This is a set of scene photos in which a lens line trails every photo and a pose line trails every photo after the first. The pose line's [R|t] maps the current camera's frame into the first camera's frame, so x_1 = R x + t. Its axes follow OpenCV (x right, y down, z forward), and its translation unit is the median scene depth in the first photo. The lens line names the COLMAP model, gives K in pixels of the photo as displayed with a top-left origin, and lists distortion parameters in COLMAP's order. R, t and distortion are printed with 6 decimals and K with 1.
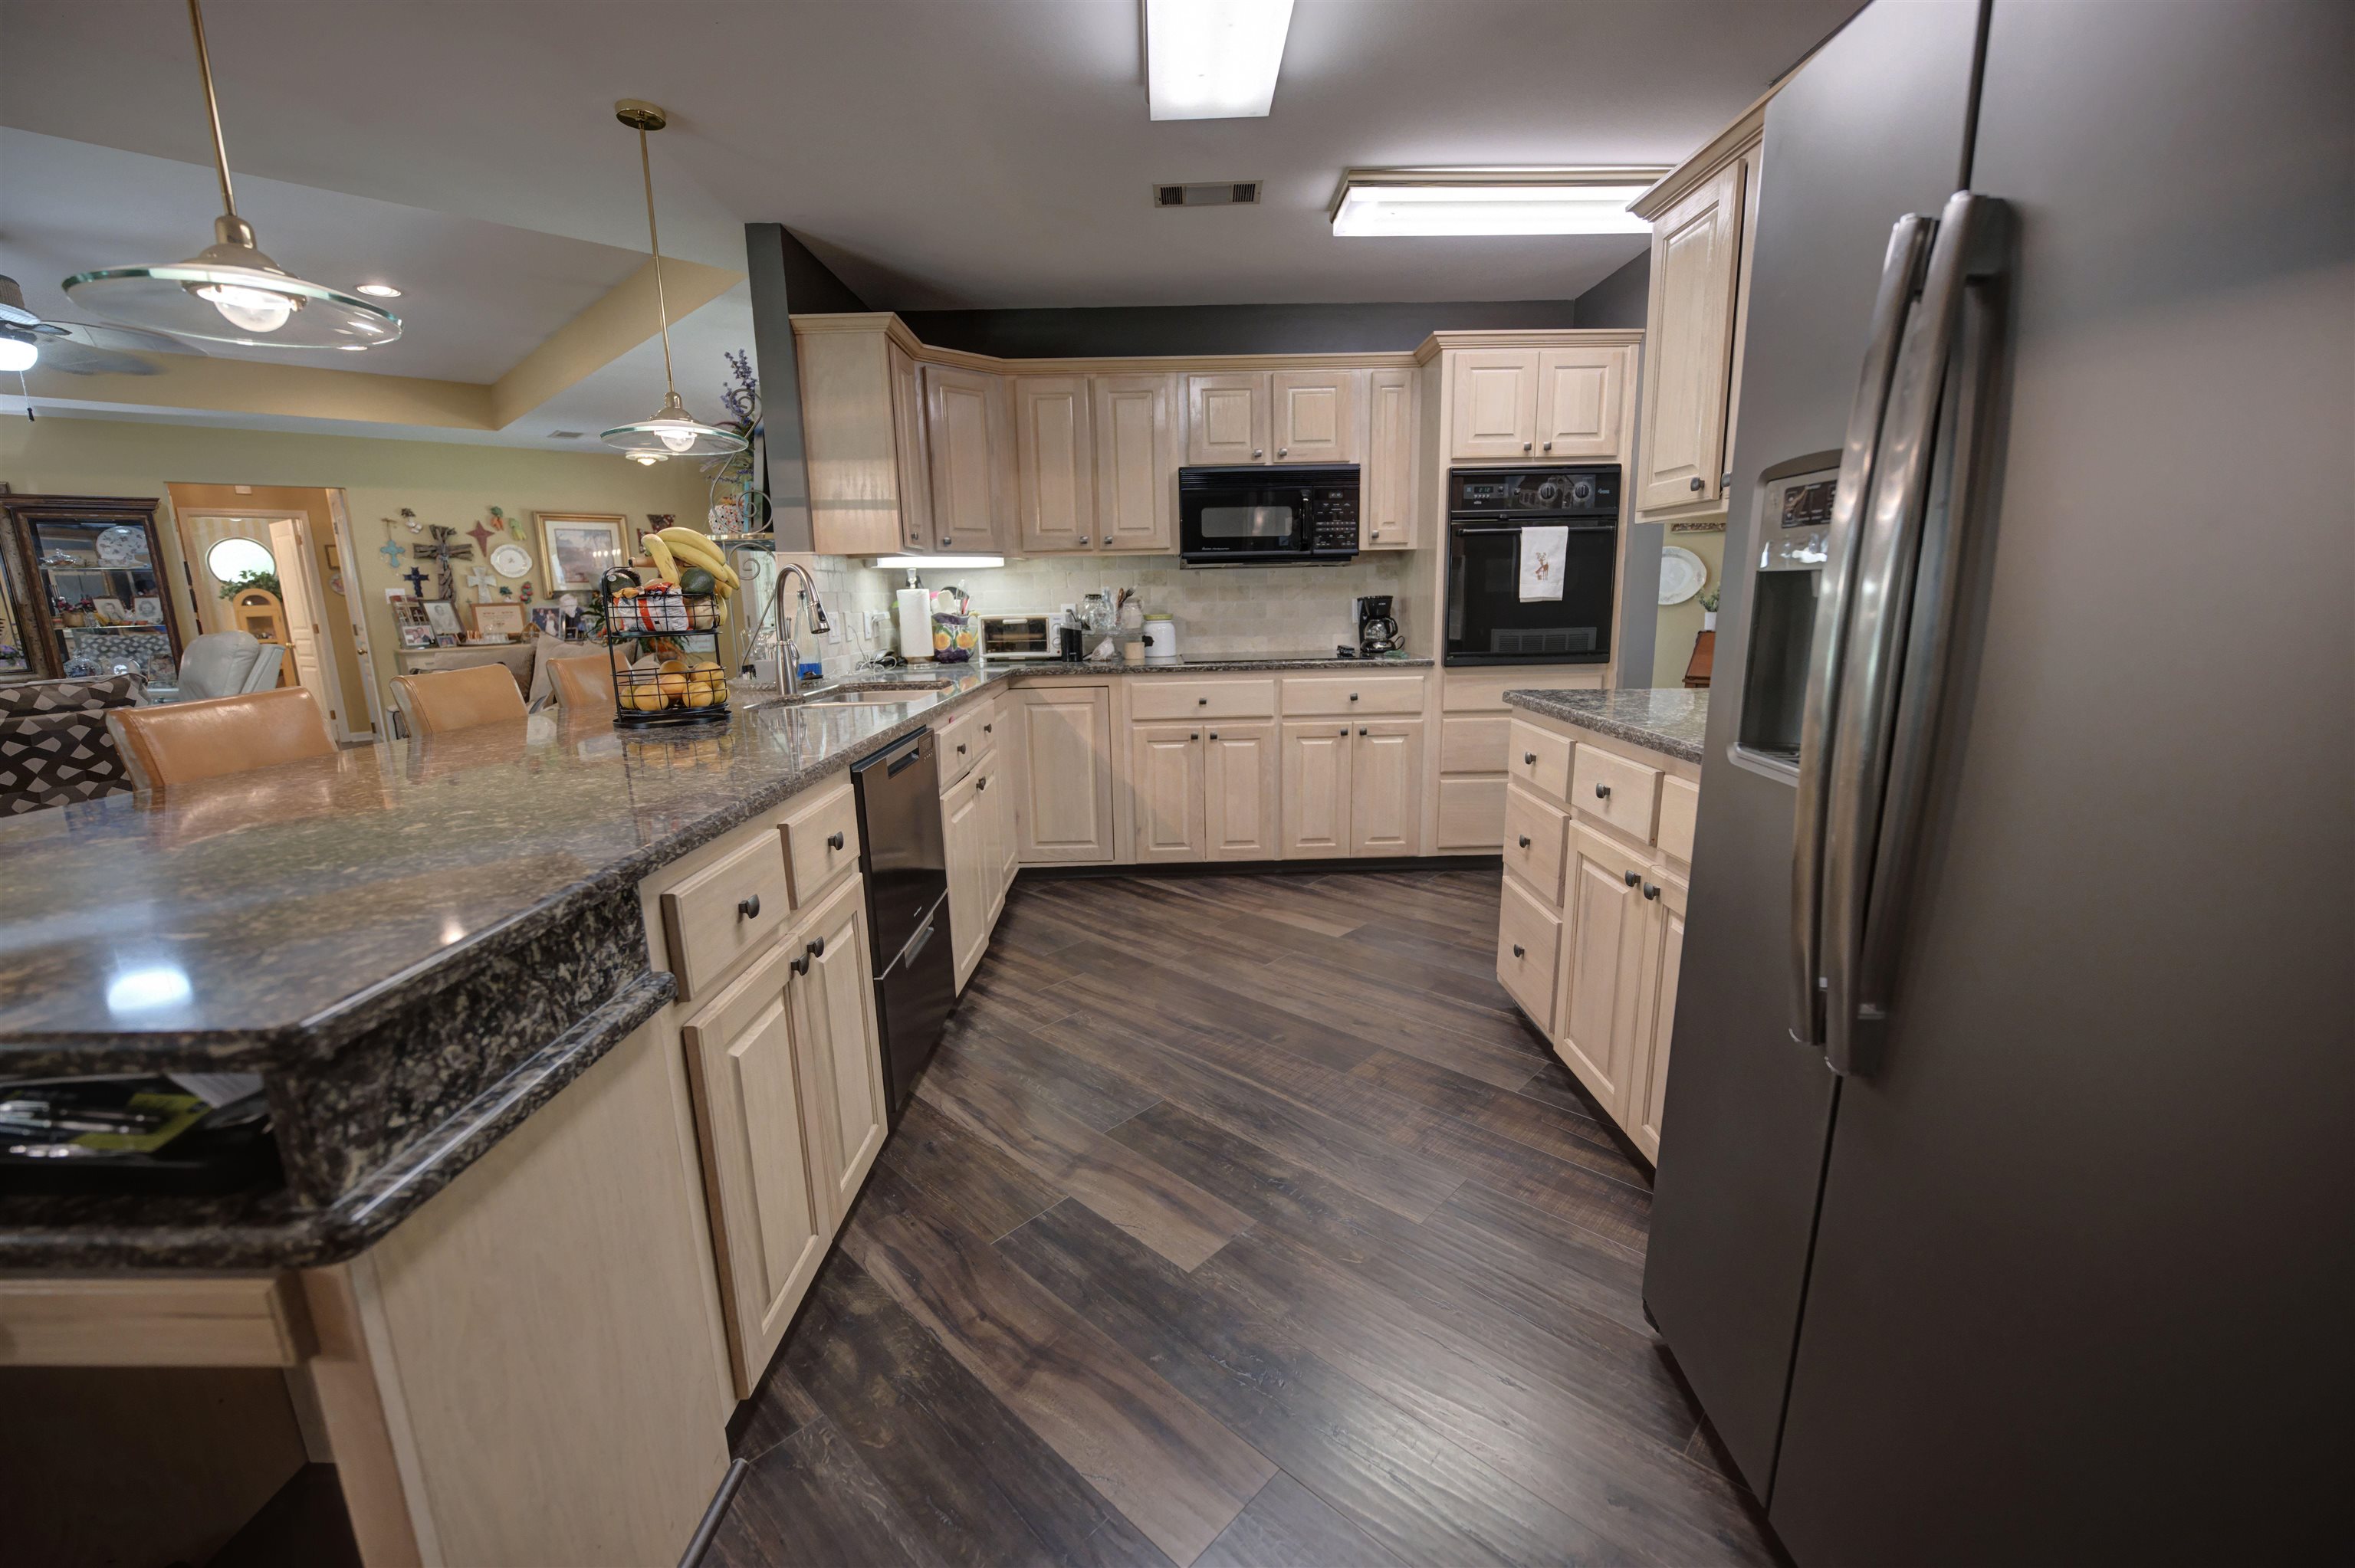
lens RADIAL K [[944.2, 0, 1175.4], [0, 944.2, 784.9], [0, 0, 1]] dist [-0.023233, 0.001427]
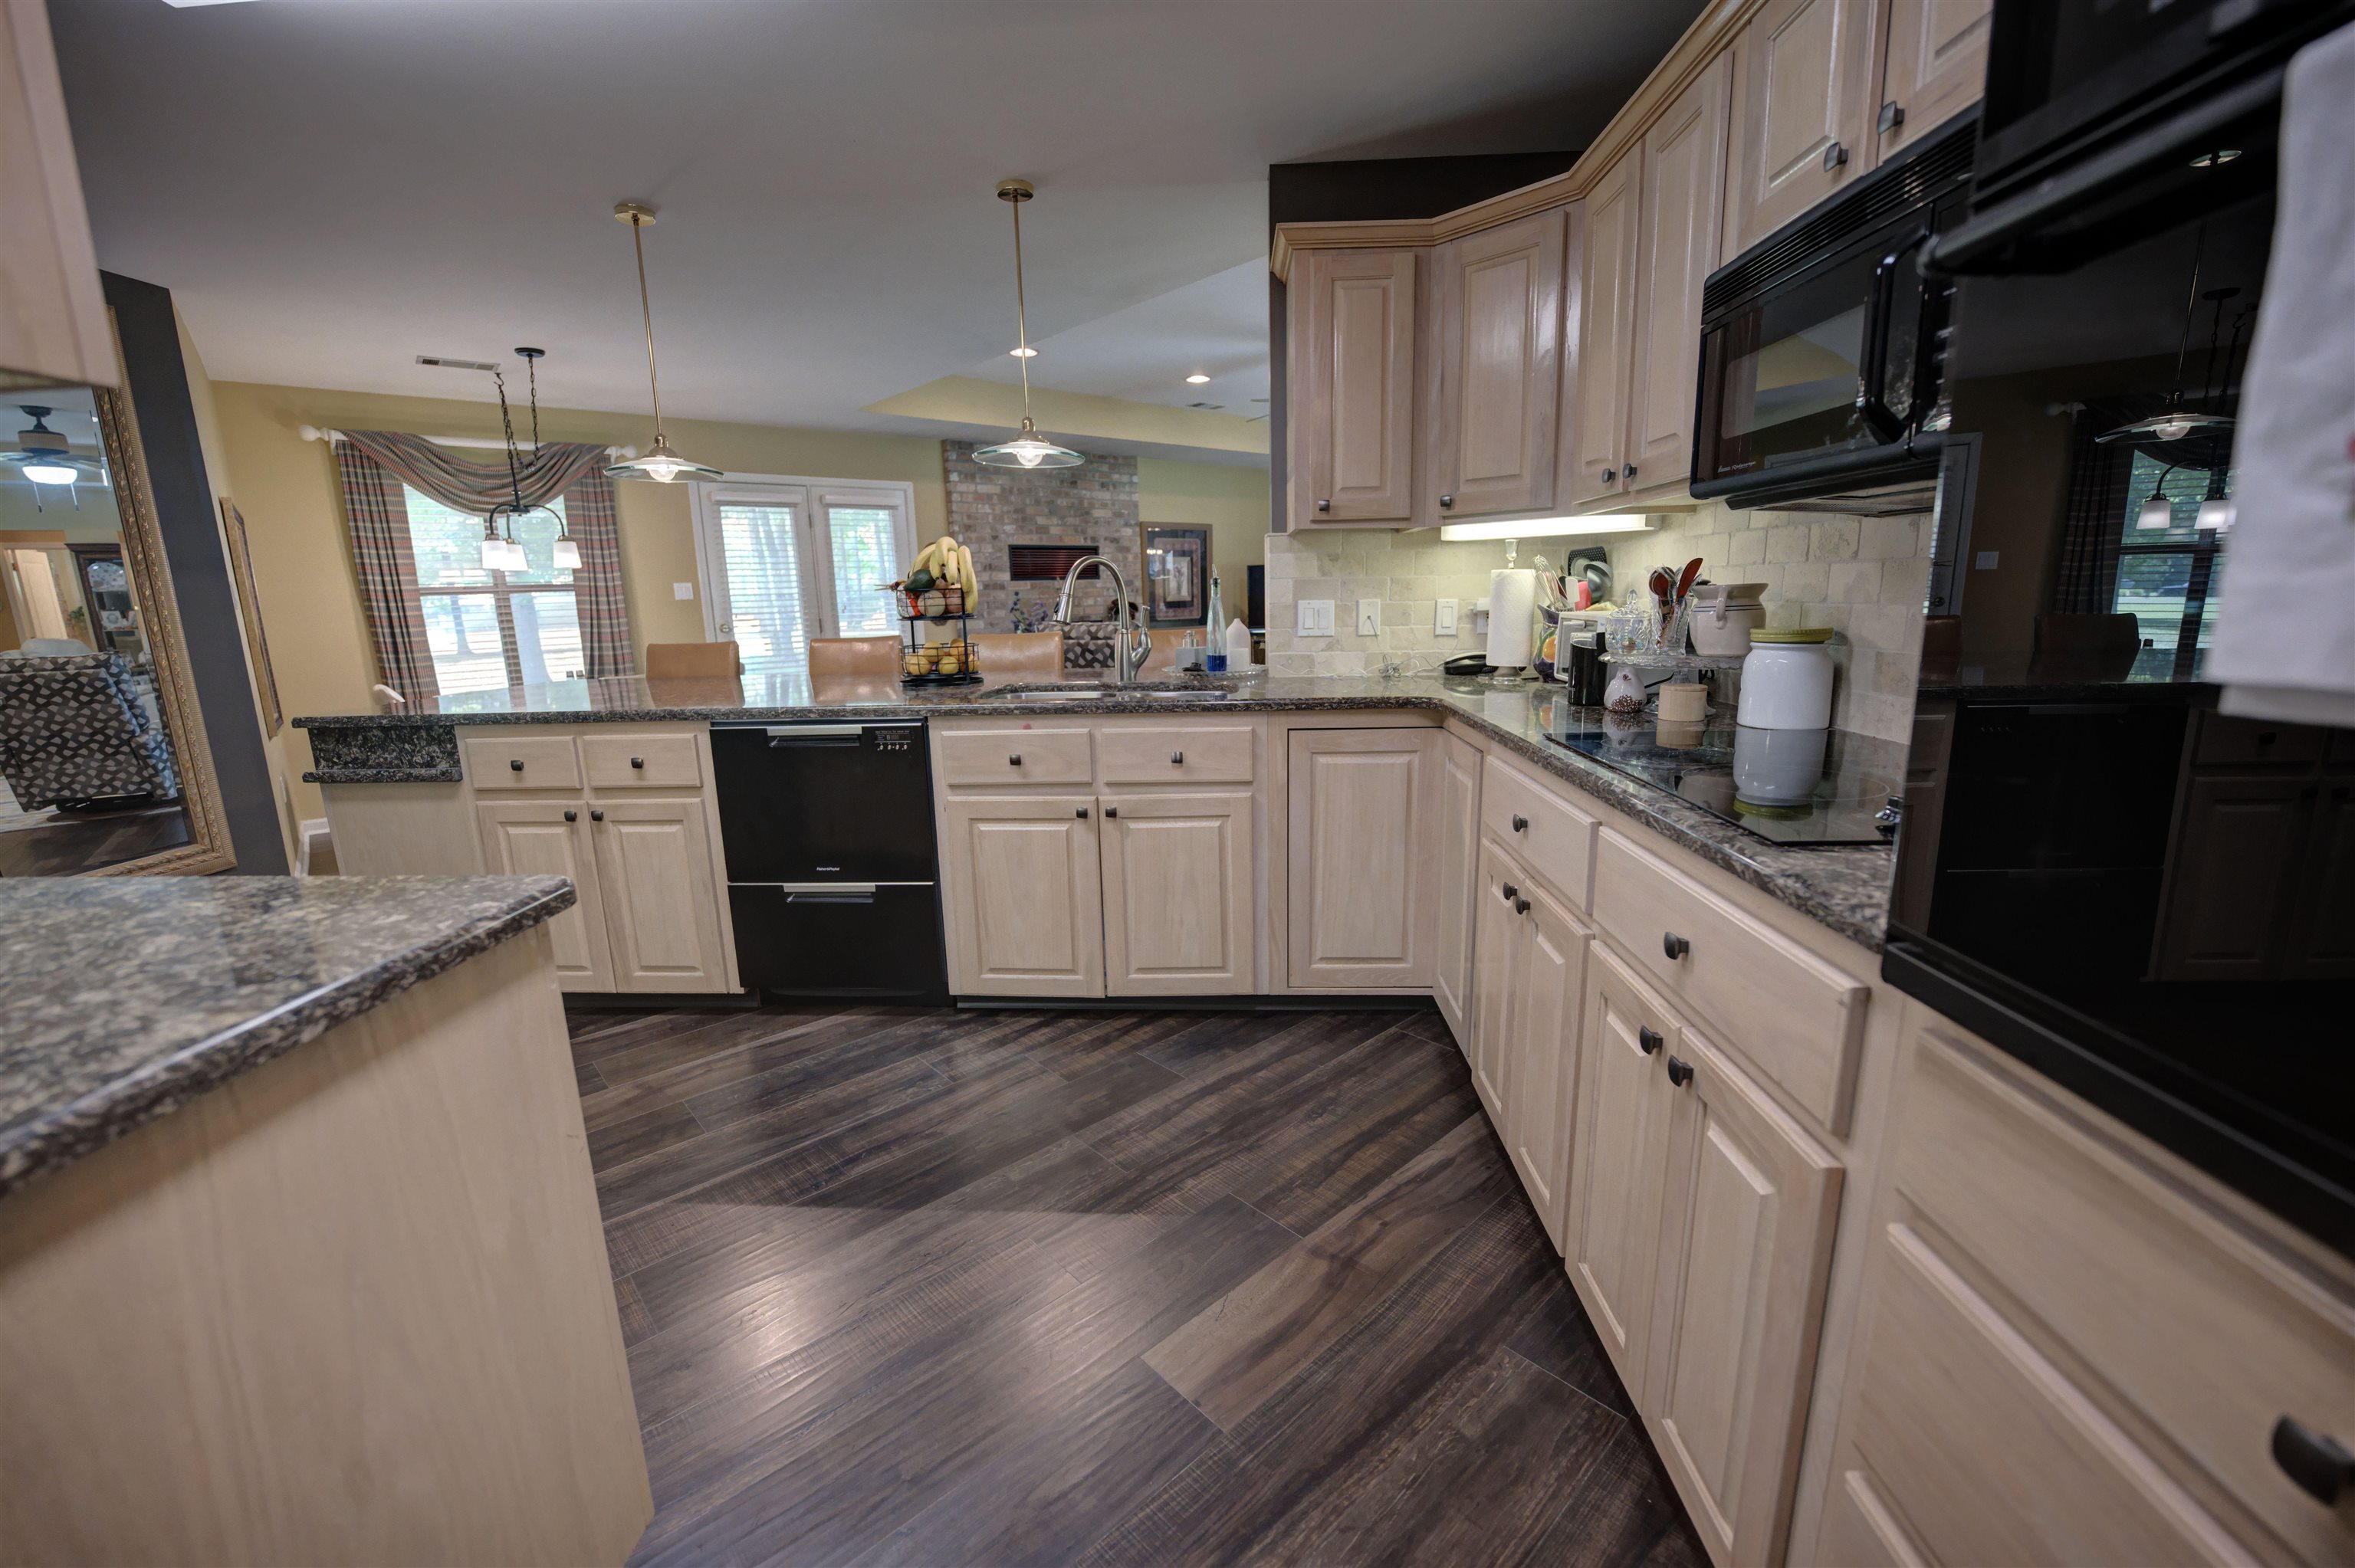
lens RADIAL K [[944.2, 0, 1175.4], [0, 944.2, 784.9], [0, 0, 1]] dist [-0.023233, 0.001427]
pose [[-0.065113, 0.225515, -0.972061, 0.492924], [-0.174435, 0.956558, 0.233603, -0.190689], [0.982514, 0.184772, -0.022947, 0.879072]]
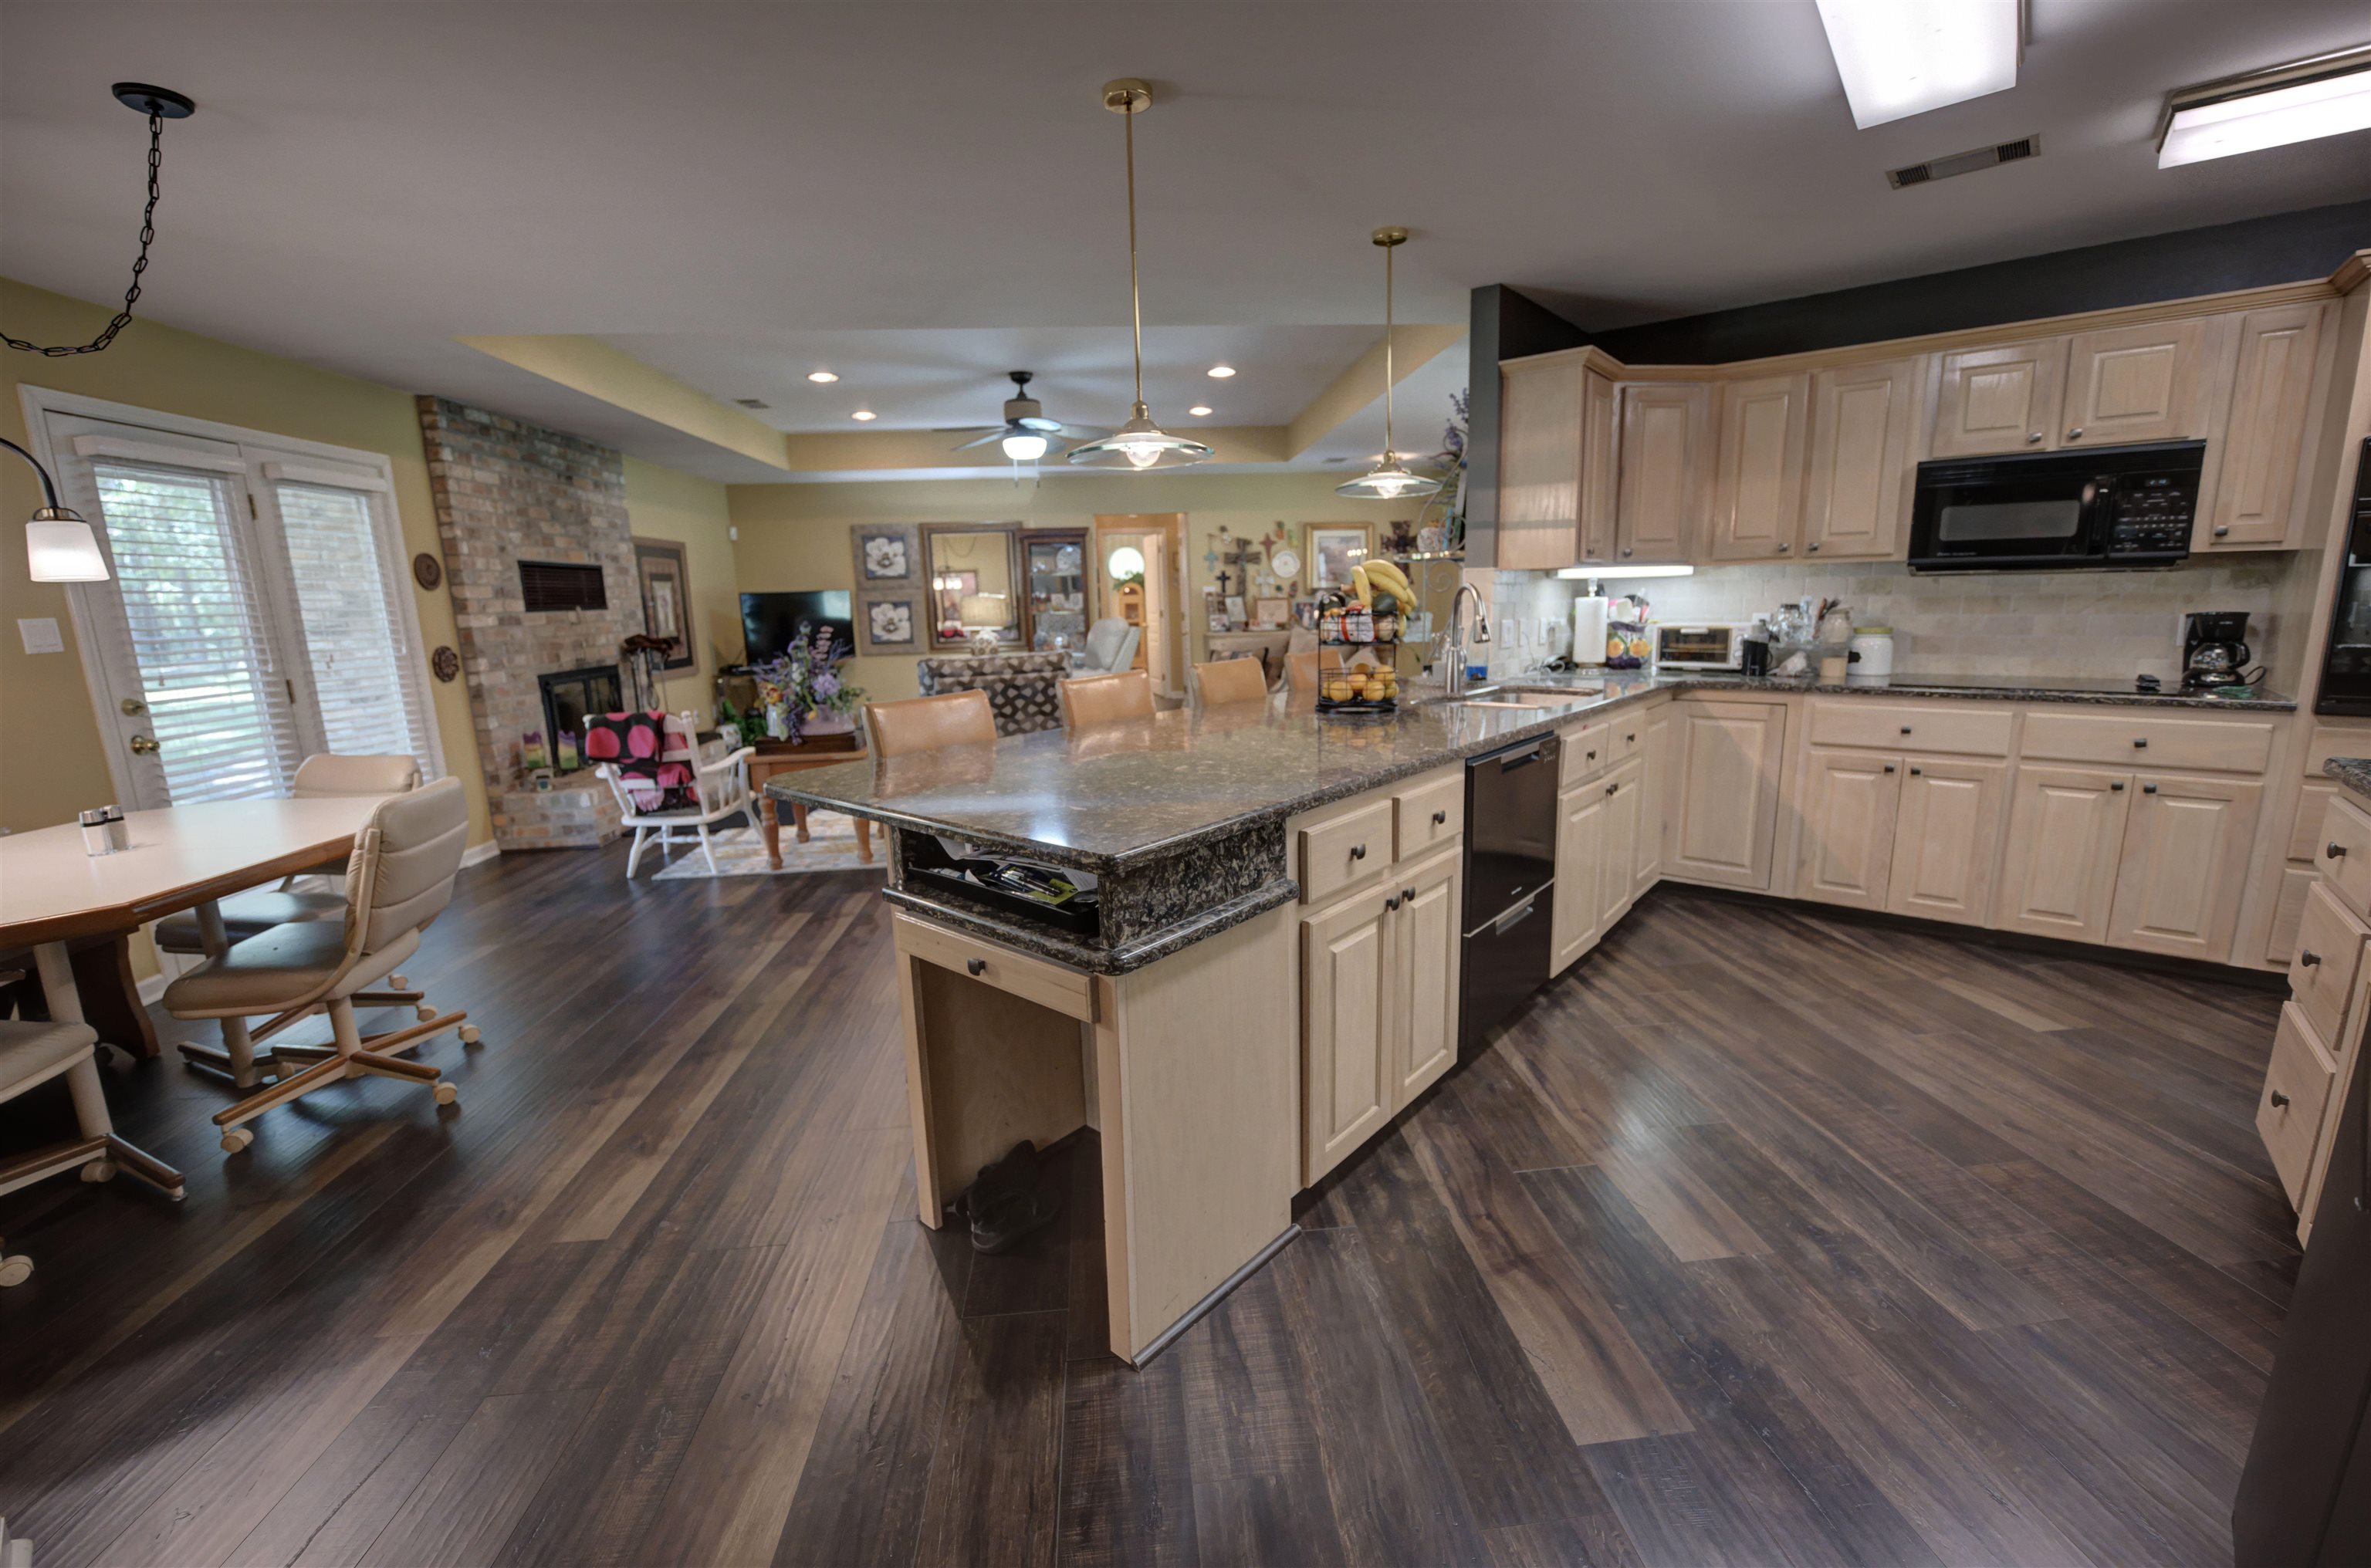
lens RADIAL K [[954.7, 0, 1194.1], [0, 954.7, 783.4], [0, 0, 1]] dist [-0.022536, 0.000677]
pose [[0.758322, 0.128081, -0.639174, 0.097052], [-0.121612, 0.991090, 0.054319, -0.007170], [0.640436, 0.036540, 0.767142, -0.096545]]
